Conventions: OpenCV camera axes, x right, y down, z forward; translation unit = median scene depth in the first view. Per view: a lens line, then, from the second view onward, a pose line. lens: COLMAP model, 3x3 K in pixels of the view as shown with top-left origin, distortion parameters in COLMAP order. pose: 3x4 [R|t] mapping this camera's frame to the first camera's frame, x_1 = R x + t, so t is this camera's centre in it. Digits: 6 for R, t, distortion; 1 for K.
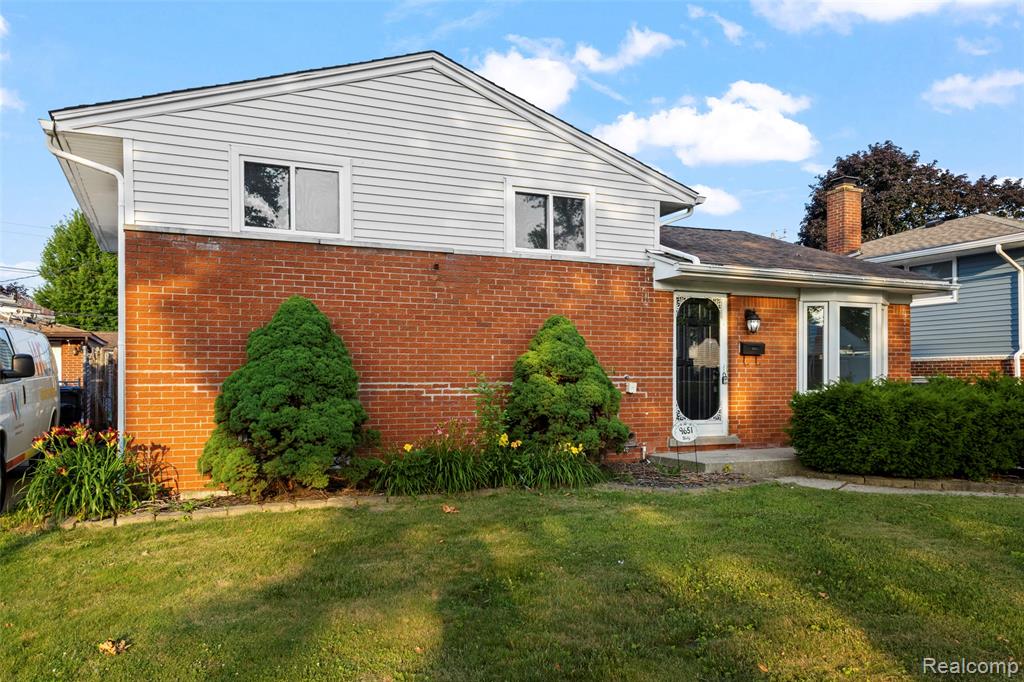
lens RADIAL K [[770.8, 0, 513.0], [0, 770.8, 380.8], [0, 0, 1]] dist [0.034923, -0.010218]
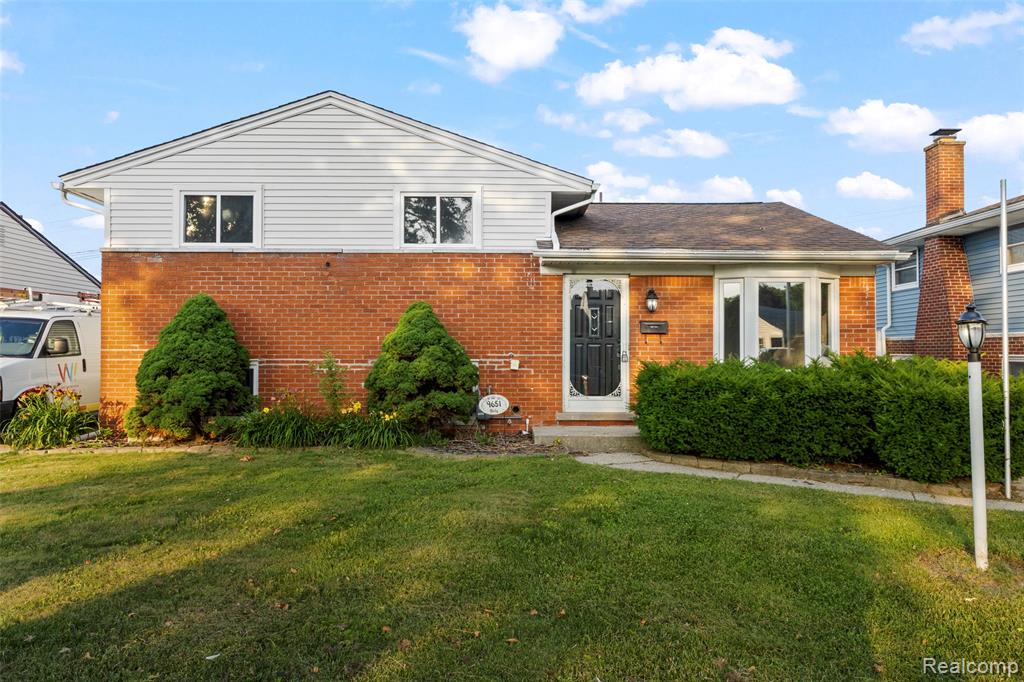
lens RADIAL K [[749.5, 0, 510.2], [0, 749.5, 344.5], [0, 0, 1]] dist [0.021478, 0.006429]
pose [[0.914074, -0.002221, -0.405541, 0.627587], [-0.004496, 0.999868, -0.015609, -0.003356], [0.405522, 0.016091, 0.913944, 0.027659]]
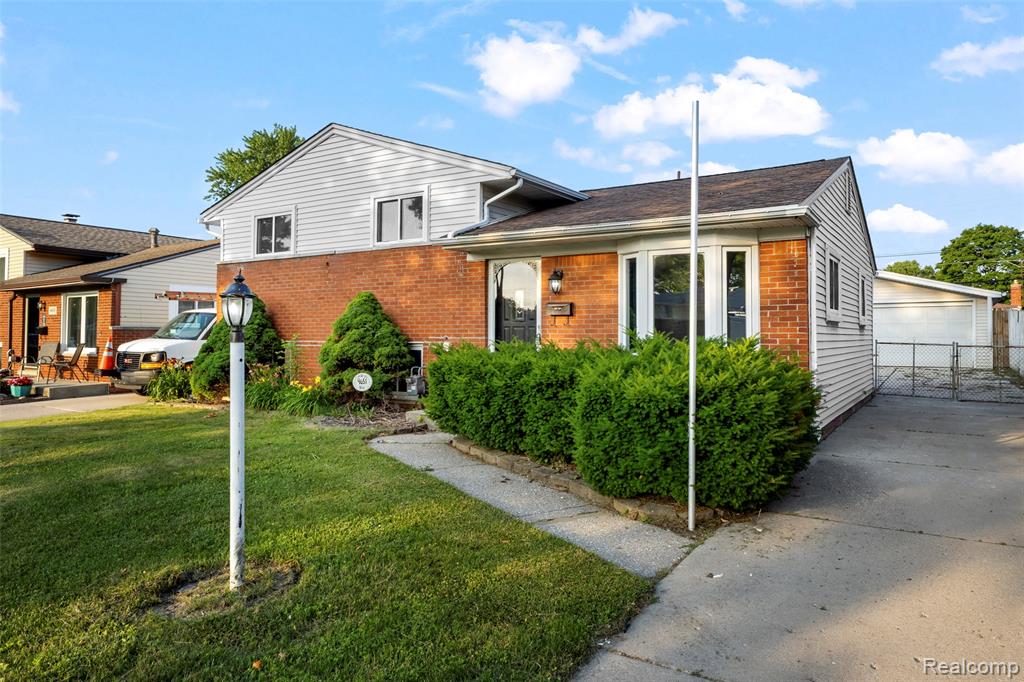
lens RADIAL K [[684.7, 0, 511.9], [0, 684.7, 318.2], [0, 0, 1]] dist [0.005719, 0.000784]
pose [[0.544322, -0.020802, -0.838618, 1.176013], [-0.005128, 0.999591, -0.028124, -0.006156], [0.838860, 0.019609, 0.543993, 0.557126]]
